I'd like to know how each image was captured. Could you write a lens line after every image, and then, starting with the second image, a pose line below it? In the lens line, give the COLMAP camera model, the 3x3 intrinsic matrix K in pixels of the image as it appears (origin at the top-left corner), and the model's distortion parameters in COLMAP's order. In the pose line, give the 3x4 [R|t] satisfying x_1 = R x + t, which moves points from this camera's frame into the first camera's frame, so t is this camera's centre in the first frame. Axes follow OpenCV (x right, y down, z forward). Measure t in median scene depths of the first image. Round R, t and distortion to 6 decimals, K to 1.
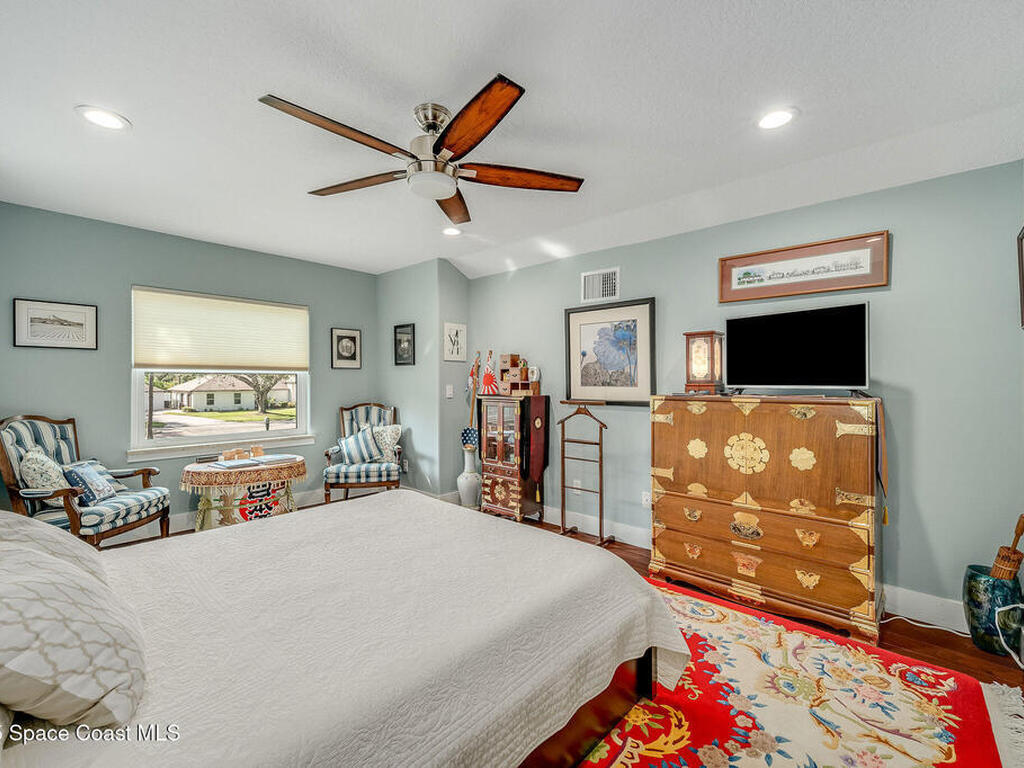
lens RADIAL K [[455.1, 0, 516.2], [0, 455.1, 384.1], [0, 0, 1]] dist [-0.001836, -0.000341]
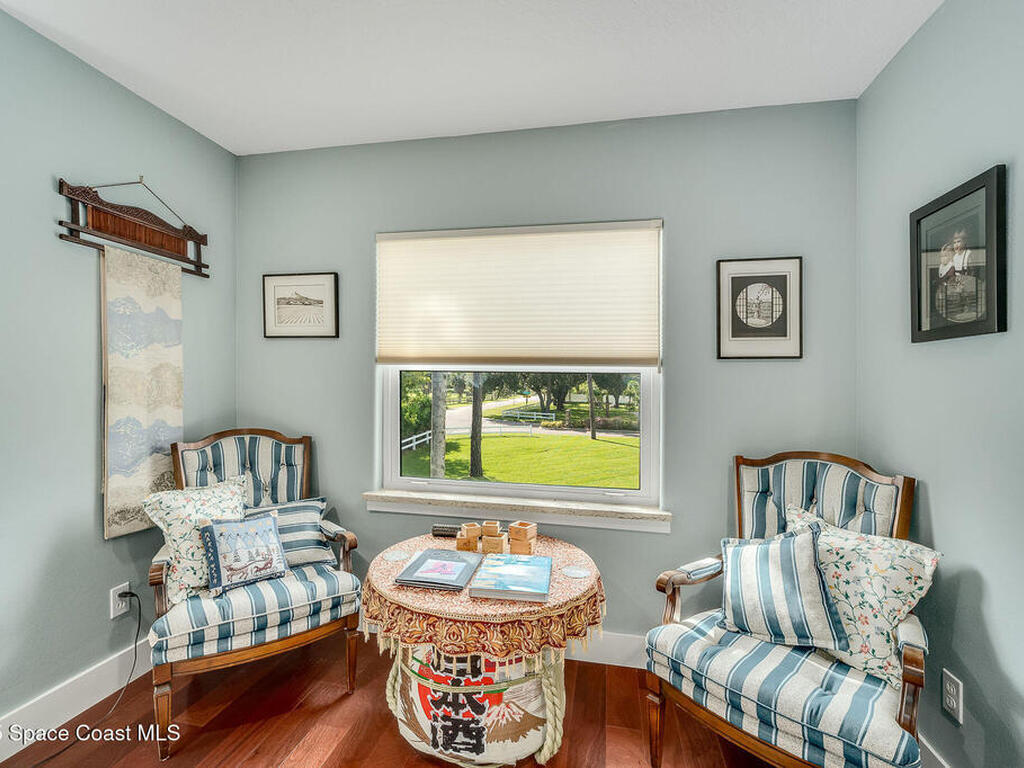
lens RADIAL K [[455.1, 0, 516.2], [0, 455.1, 384.1], [0, 0, 1]] dist [-0.001836, -0.000341]
pose [[0.512561, 0.003743, -0.858642, -0.146520], [-0.021178, 0.999741, -0.008284, -0.004327], [0.858389, 0.022430, 0.512508, 0.642625]]
